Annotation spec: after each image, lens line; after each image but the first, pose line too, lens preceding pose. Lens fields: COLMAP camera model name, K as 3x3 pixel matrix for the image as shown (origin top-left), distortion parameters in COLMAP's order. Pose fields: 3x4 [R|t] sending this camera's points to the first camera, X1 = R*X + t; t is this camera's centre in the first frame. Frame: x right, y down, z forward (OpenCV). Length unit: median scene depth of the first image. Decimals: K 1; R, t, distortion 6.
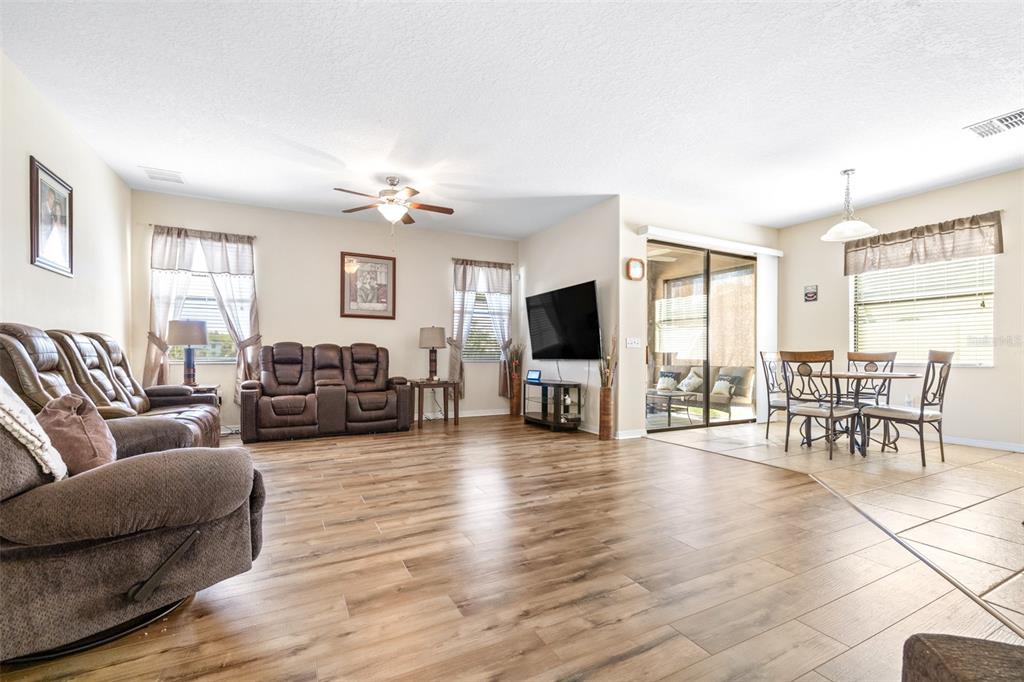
lens RADIAL K [[441.0, 0, 514.6], [0, 441.0, 358.6], [0, 0, 1]] dist [0.002317, -0.000987]
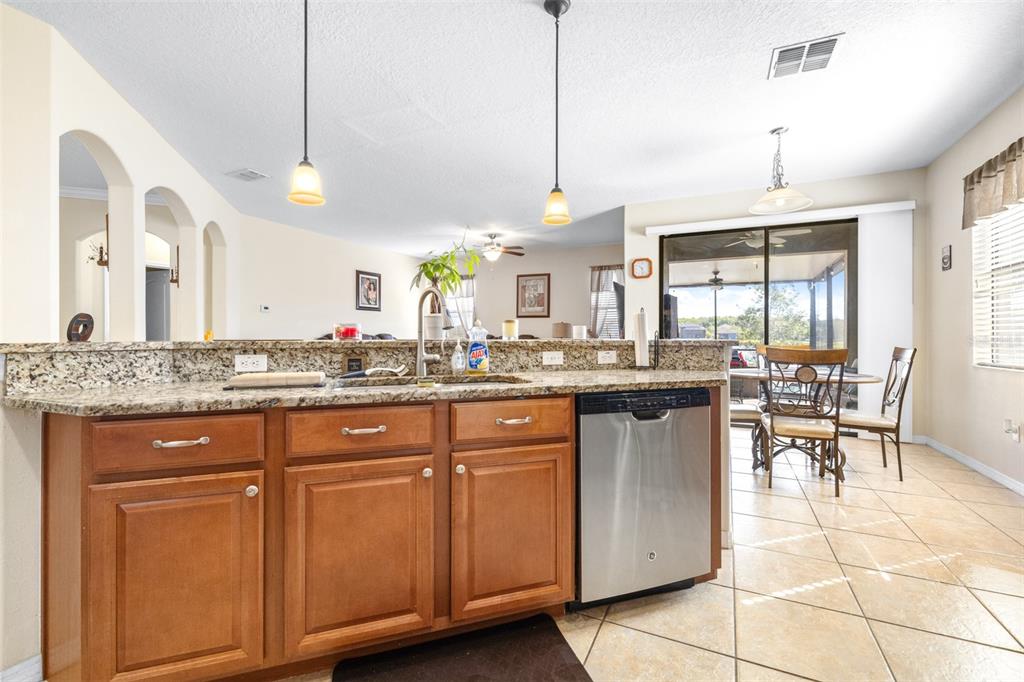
lens RADIAL K [[441.0, 0, 509.5], [0, 441.0, 340.3], [0, 0, 1]] dist [0.002317, -0.000987]
pose [[0.591055, 0.006773, -0.806603, 0.785054], [-0.011395, 0.999935, 0.000047, -0.014614], [0.806551, 0.009164, 0.591094, 0.069829]]
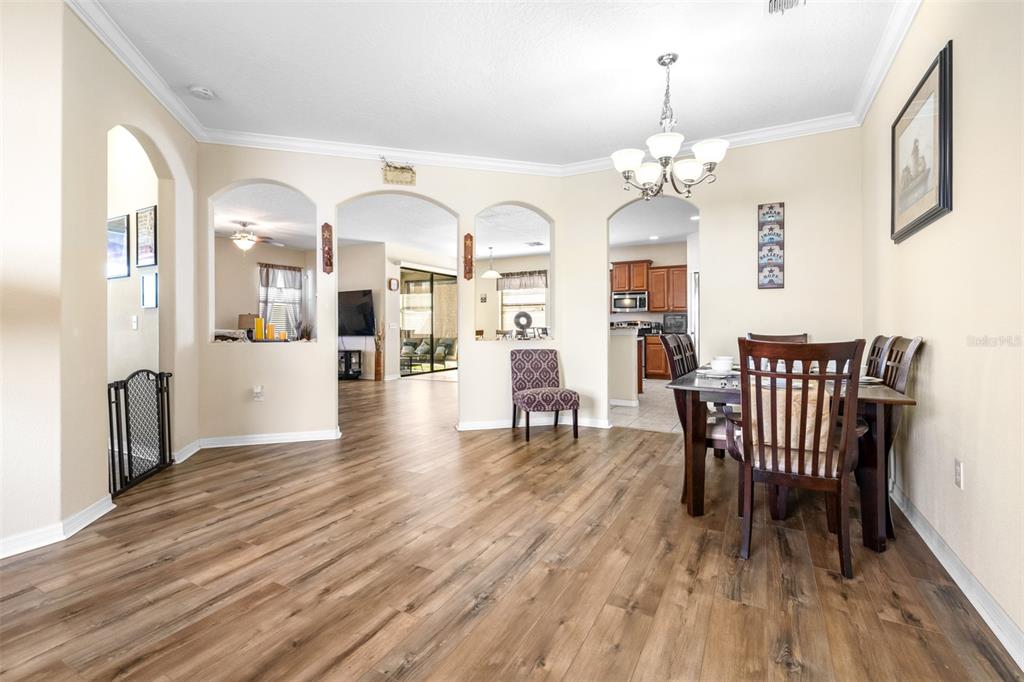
lens RADIAL K [[441.0, 0, 508.8], [0, 441.0, 325.6], [0, 0, 1]] dist [0.002317, -0.000987]
pose [[0.834815, -0.003396, 0.550520, -0.259170], [0.011491, 0.999871, -0.011256, -0.008541], [-0.550410, 0.015722, 0.834746, -0.597268]]
